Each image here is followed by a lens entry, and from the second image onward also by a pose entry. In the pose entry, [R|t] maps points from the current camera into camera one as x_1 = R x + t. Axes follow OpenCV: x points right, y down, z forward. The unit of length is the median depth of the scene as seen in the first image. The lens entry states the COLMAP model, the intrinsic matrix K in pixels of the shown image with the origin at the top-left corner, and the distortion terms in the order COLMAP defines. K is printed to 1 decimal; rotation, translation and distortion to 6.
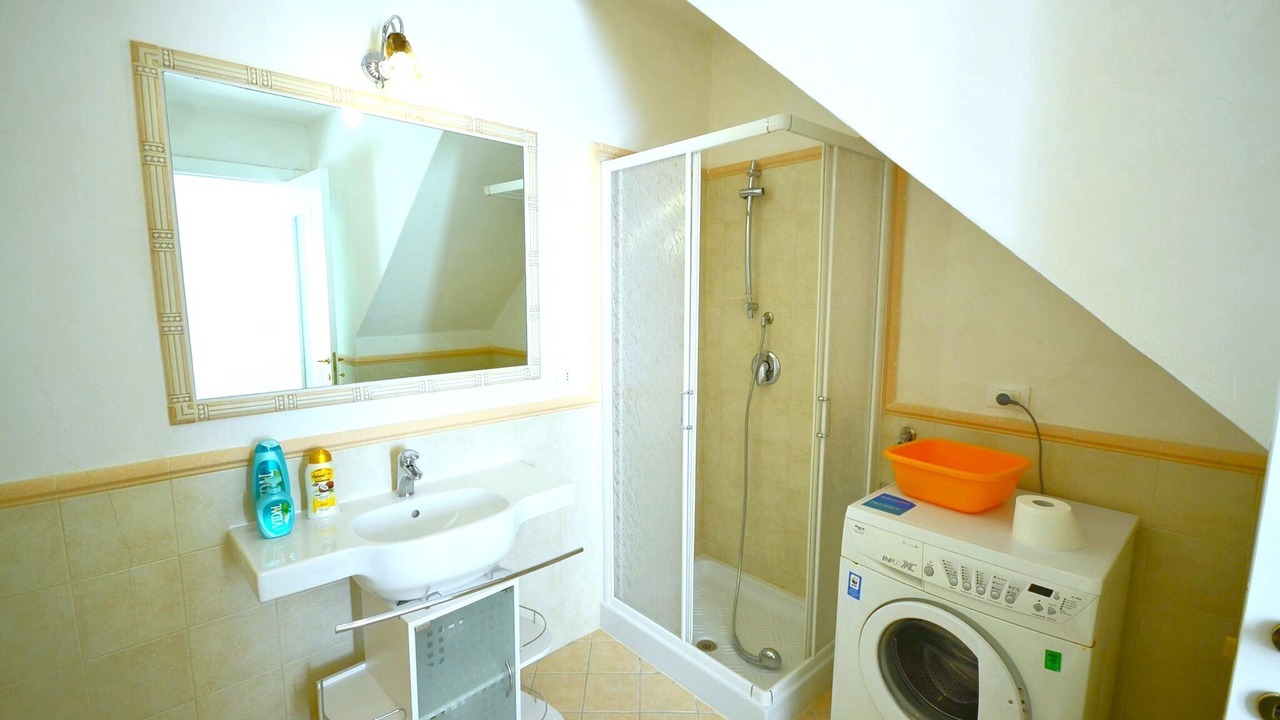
lens RADIAL K [[572.1, 0, 640.7], [0, 572.1, 362.2], [0, 0, 1]] dist [-0.000259, -0.000146]
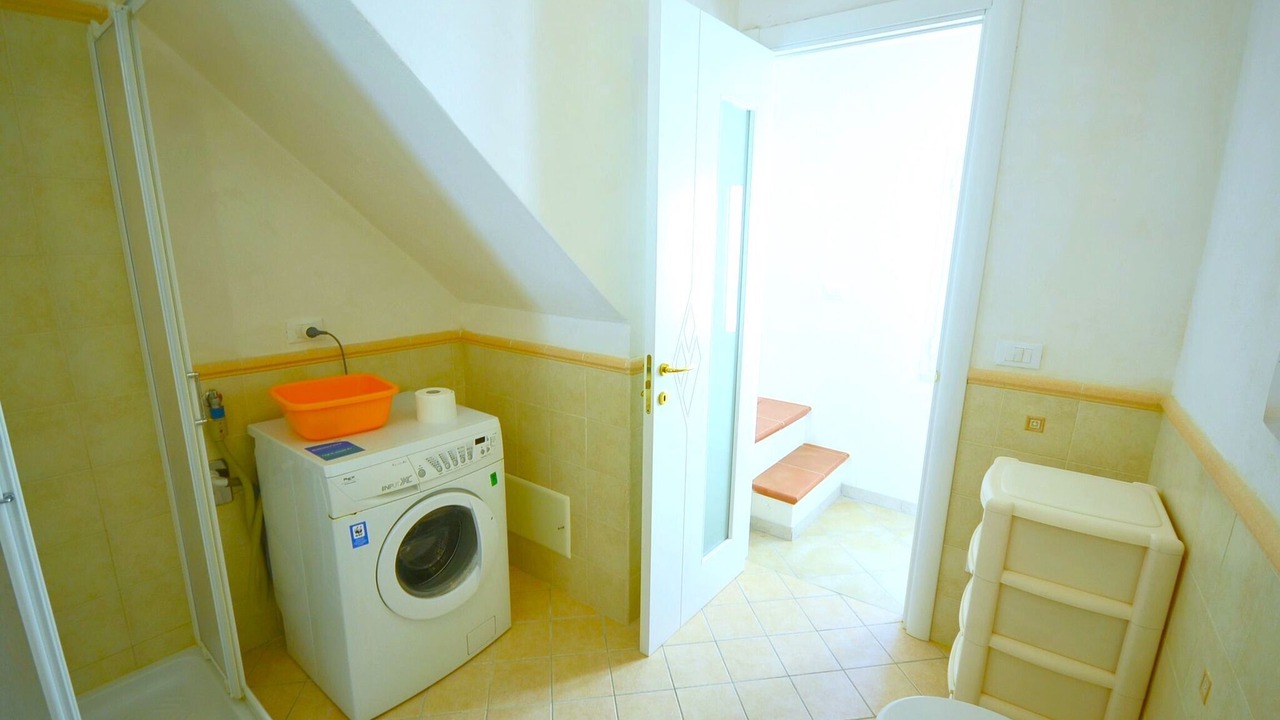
lens RADIAL K [[572.1, 0, 641.5], [0, 572.1, 366.1], [0, 0, 1]] dist [-0.000259, -0.000146]
pose [[-0.156187, -0.225755, 0.961582, -0.618685], [0.110129, 0.963479, 0.244088, -0.082194], [-0.981569, 0.144021, -0.125621, 0.634042]]
